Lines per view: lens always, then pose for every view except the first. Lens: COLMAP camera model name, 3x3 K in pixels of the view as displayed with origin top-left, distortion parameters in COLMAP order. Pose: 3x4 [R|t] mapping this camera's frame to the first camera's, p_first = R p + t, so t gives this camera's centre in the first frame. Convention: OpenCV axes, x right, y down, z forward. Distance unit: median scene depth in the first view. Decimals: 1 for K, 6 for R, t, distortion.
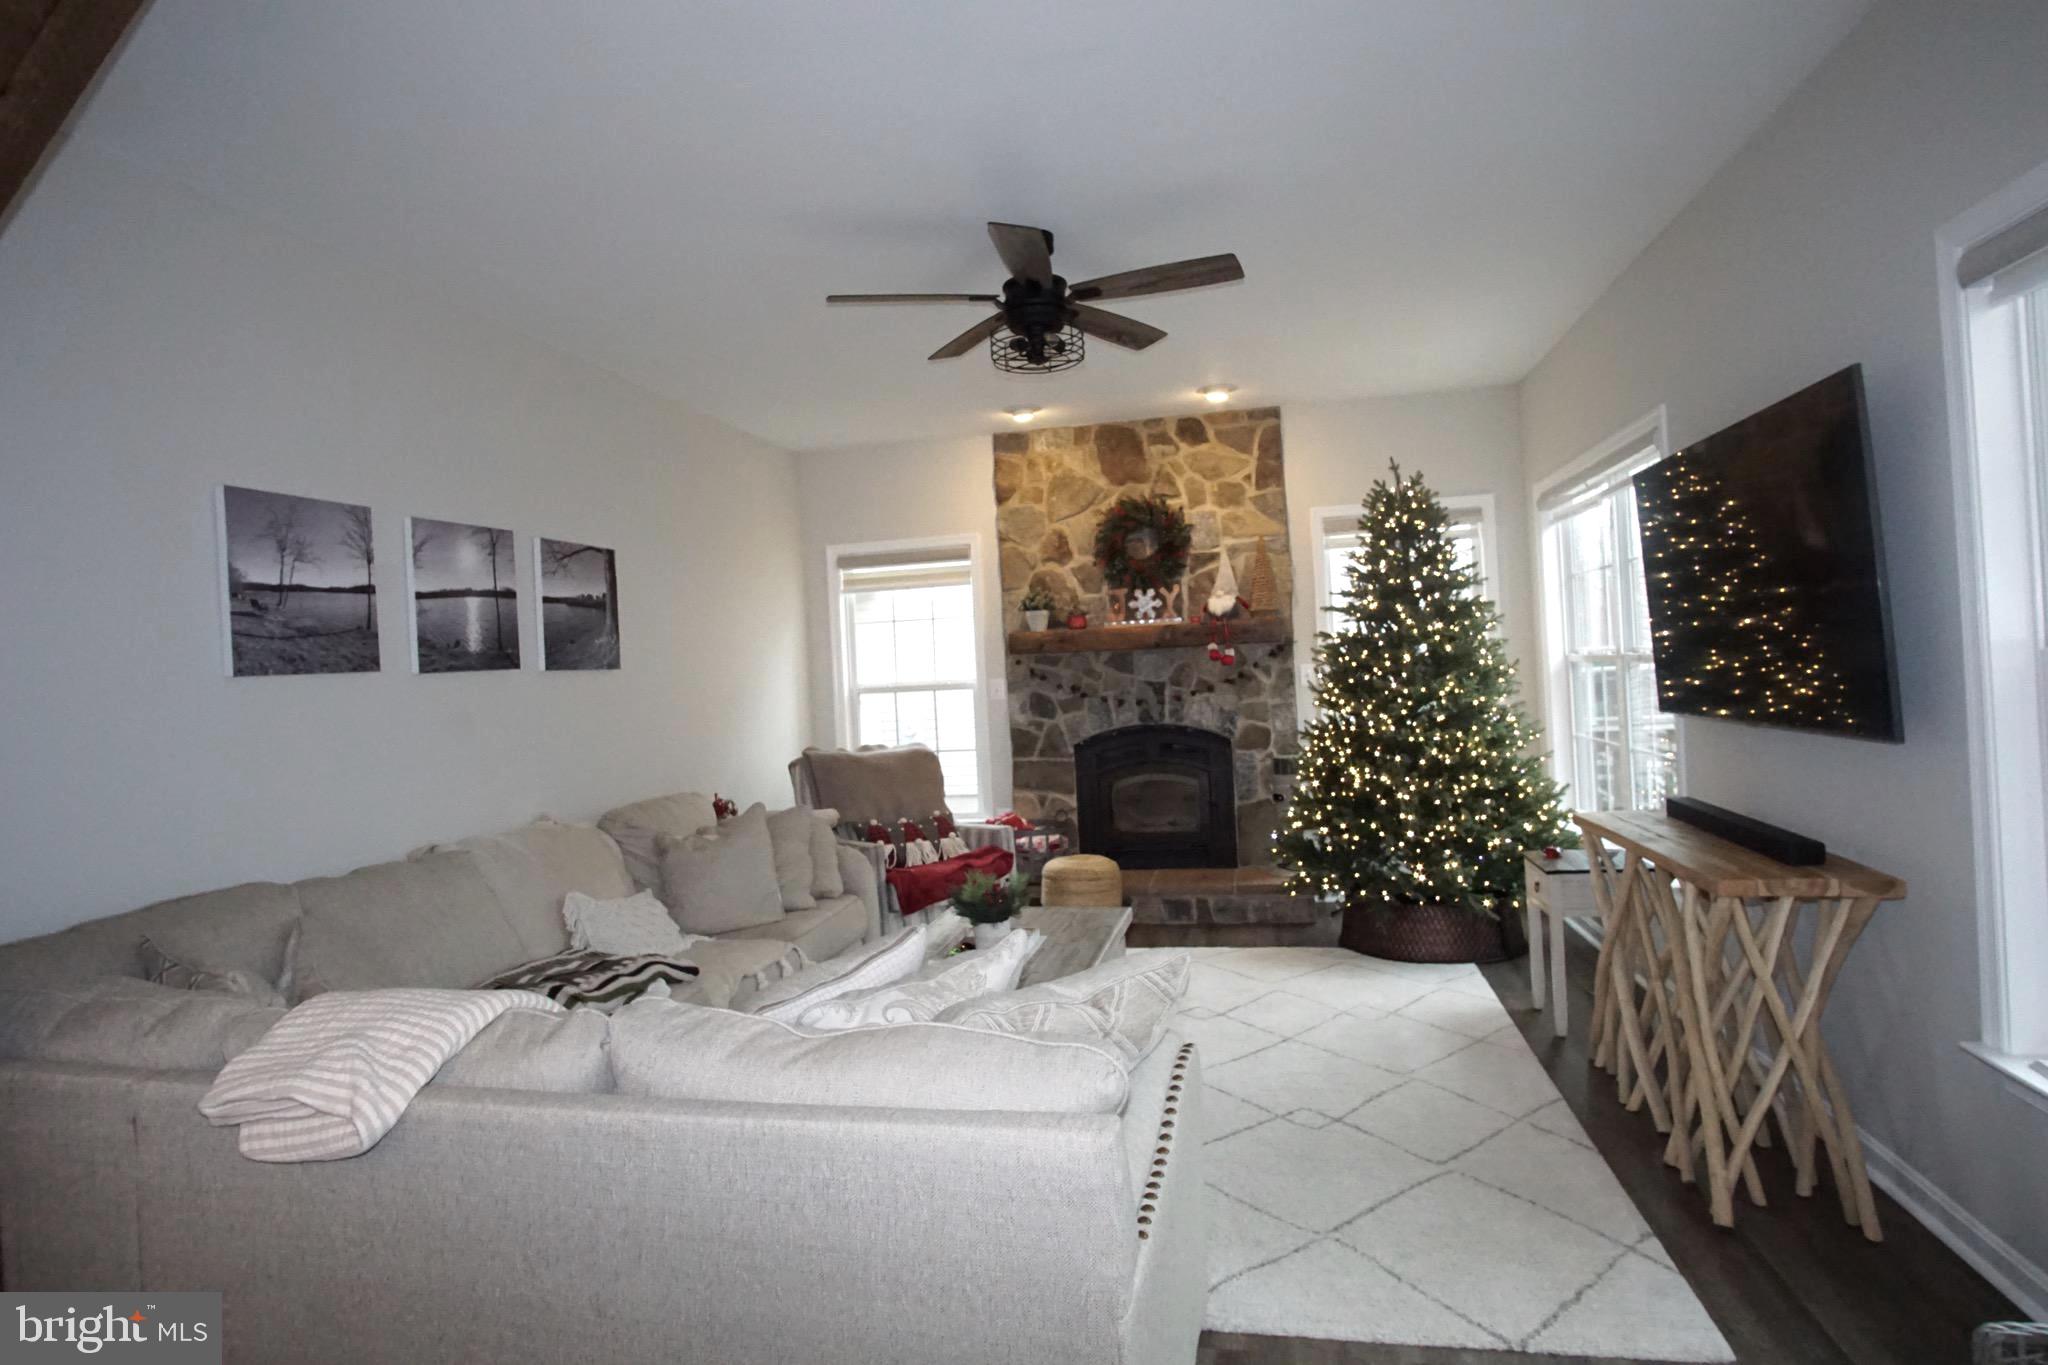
lens RADIAL K [[1105.4, 0, 1022.4], [0, 1105.4, 670.7], [0, 0, 1]] dist [-0.033647, 0.008243]
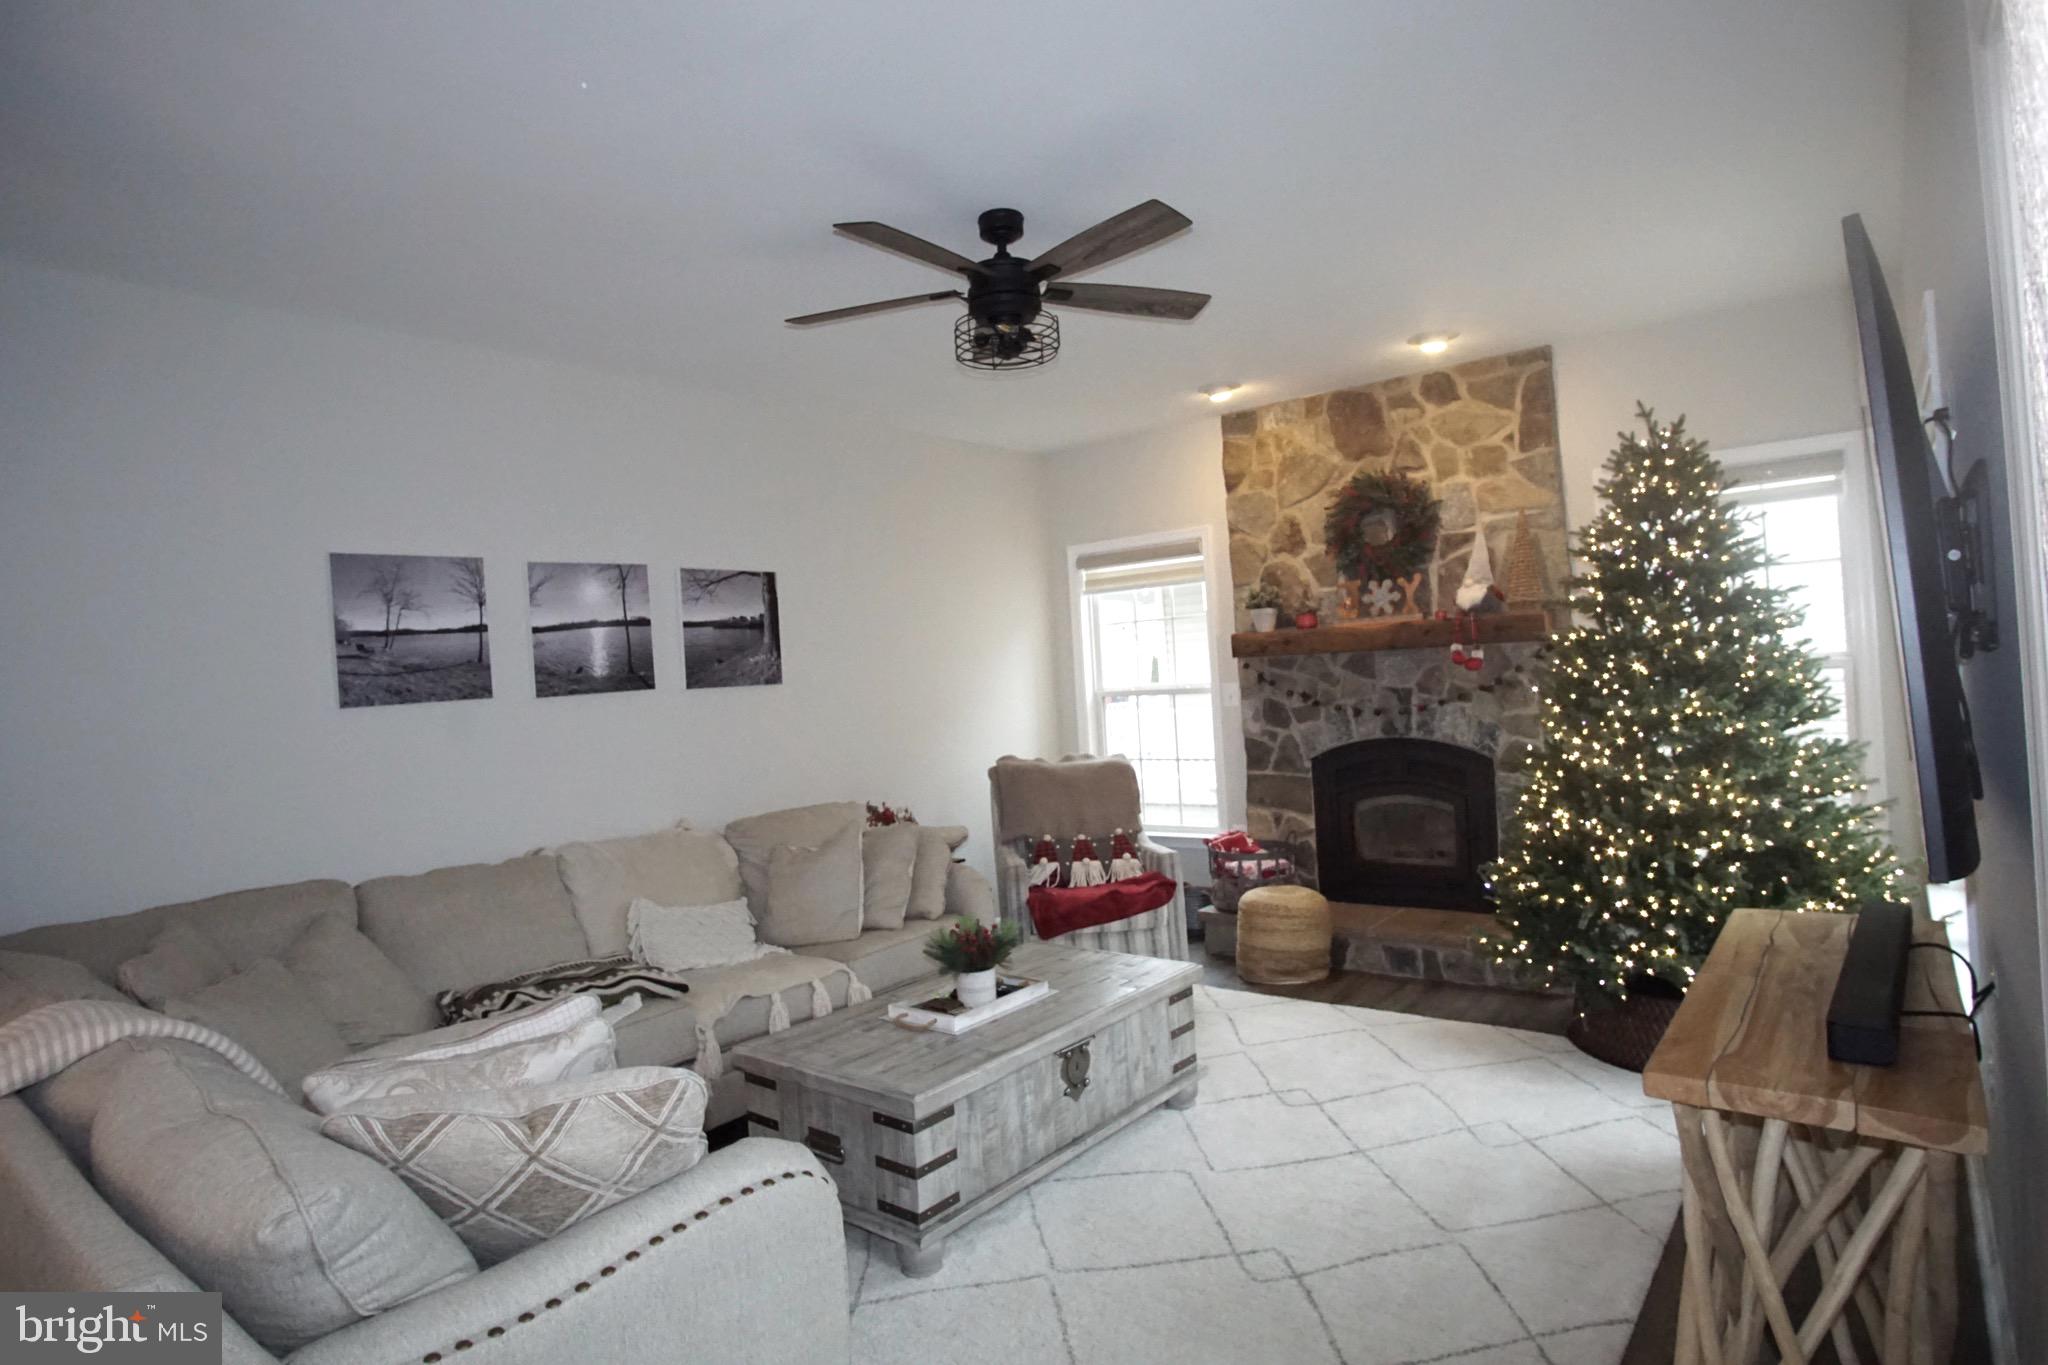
lens RADIAL K [[1105.4, 0, 1020.9], [0, 1105.4, 671.4], [0, 0, 1]] dist [-0.033647, 0.008243]
pose [[0.895232, -0.003931, -0.445582, 0.265402], [0.013515, 0.999741, 0.018333, -0.025078], [0.445394, -0.022434, 0.895053, 0.123309]]
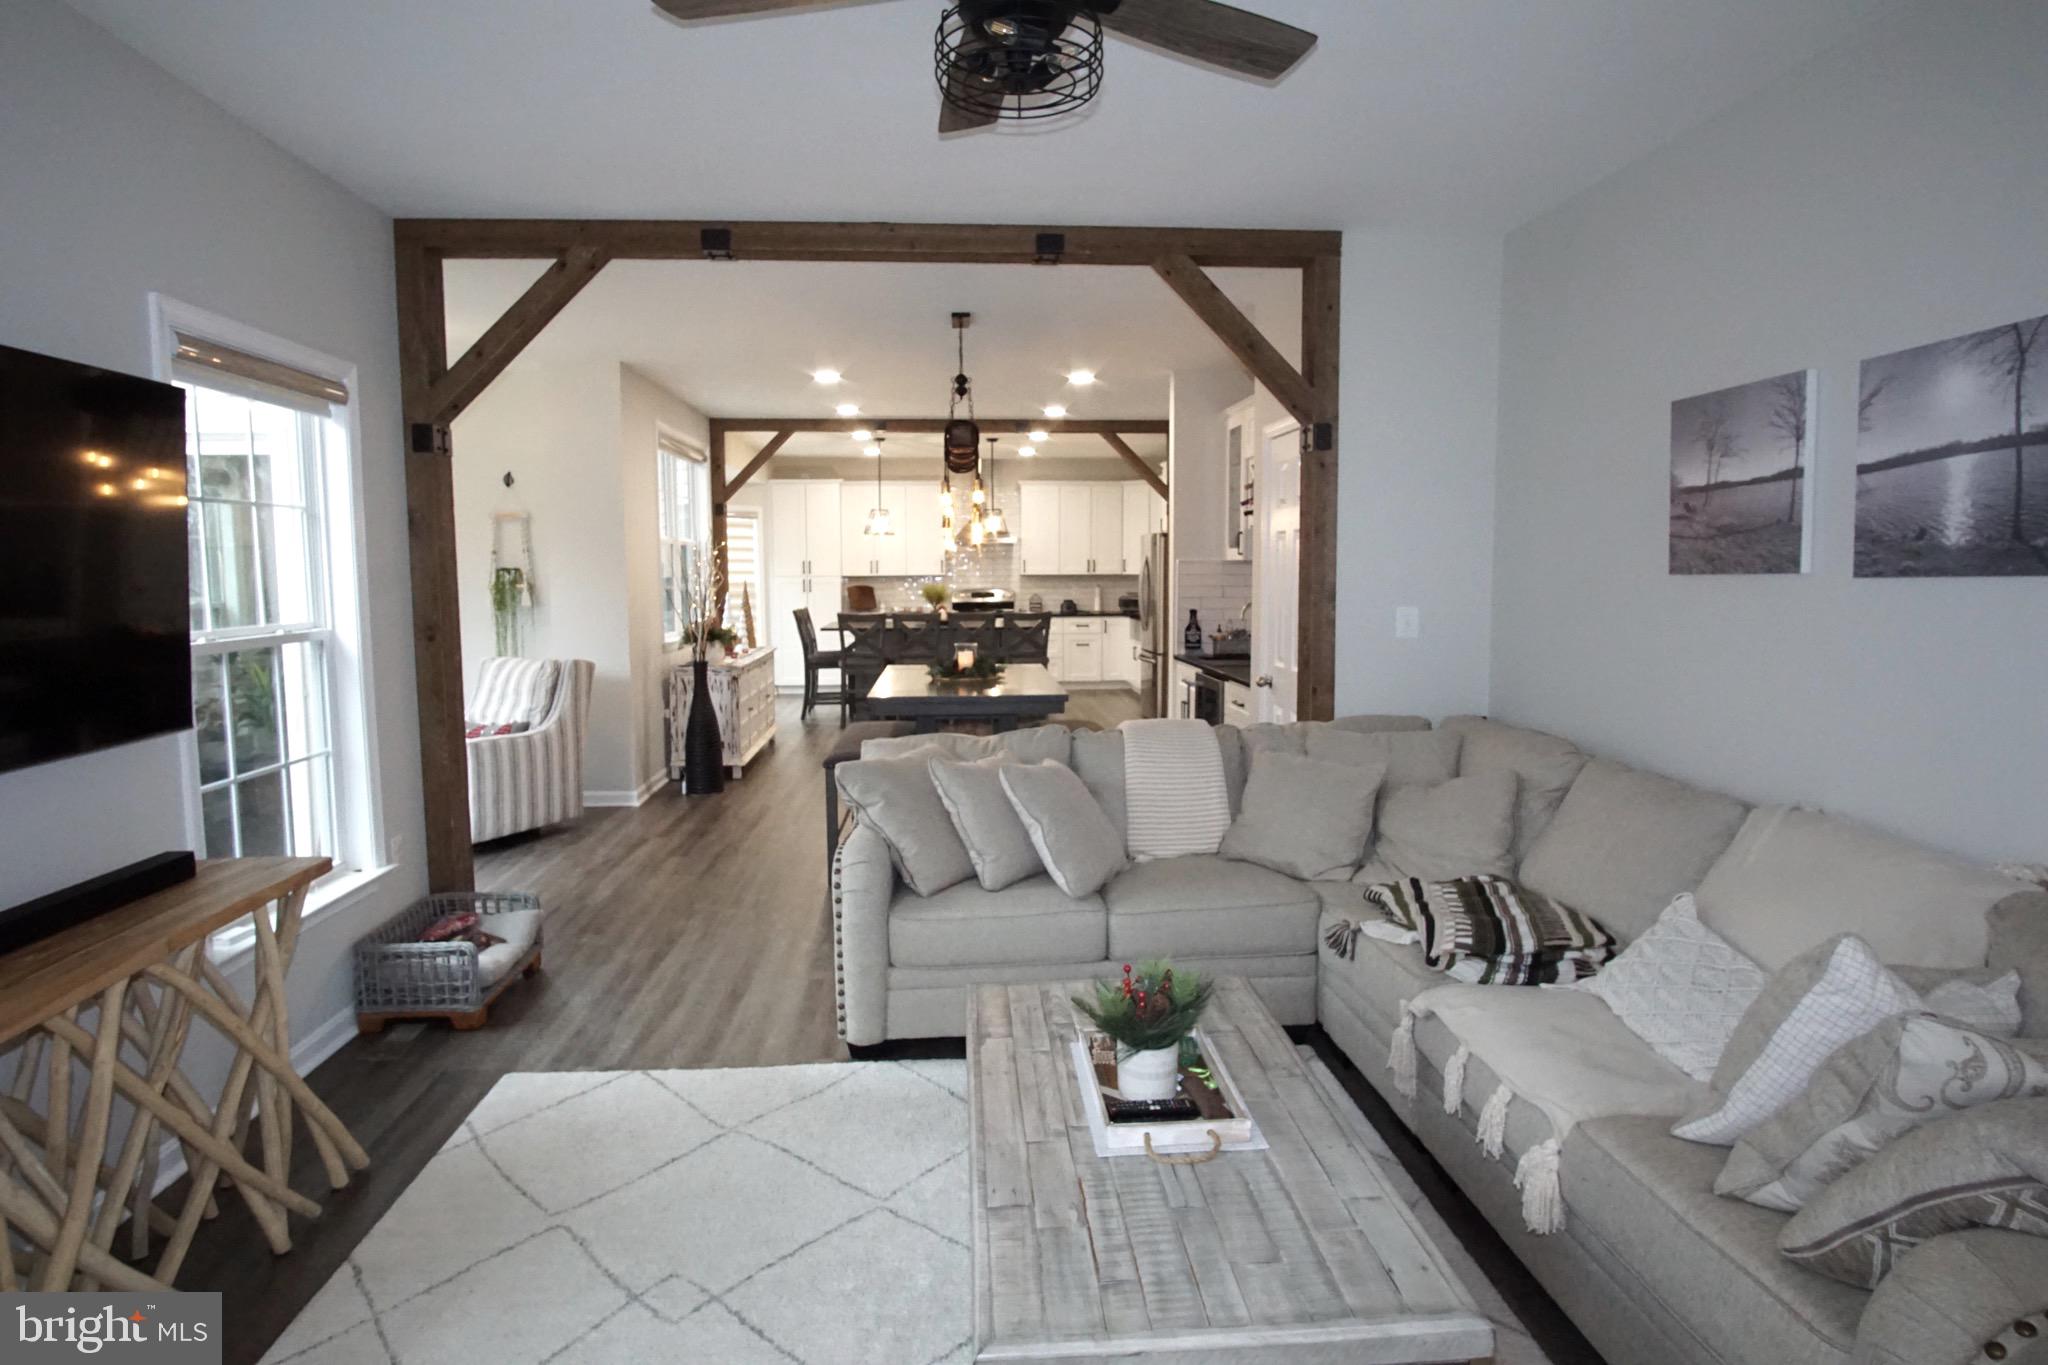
lens RADIAL K [[1105.4, 0, 1029.5], [0, 1105.4, 680.9], [0, 0, 1]] dist [-0.033647, 0.008243]
pose [[-0.954959, 0.087562, -0.283525, 0.120256], [0.055451, 0.991299, 0.119377, -0.029401], [0.291511, 0.098279, -0.951505, 0.975806]]
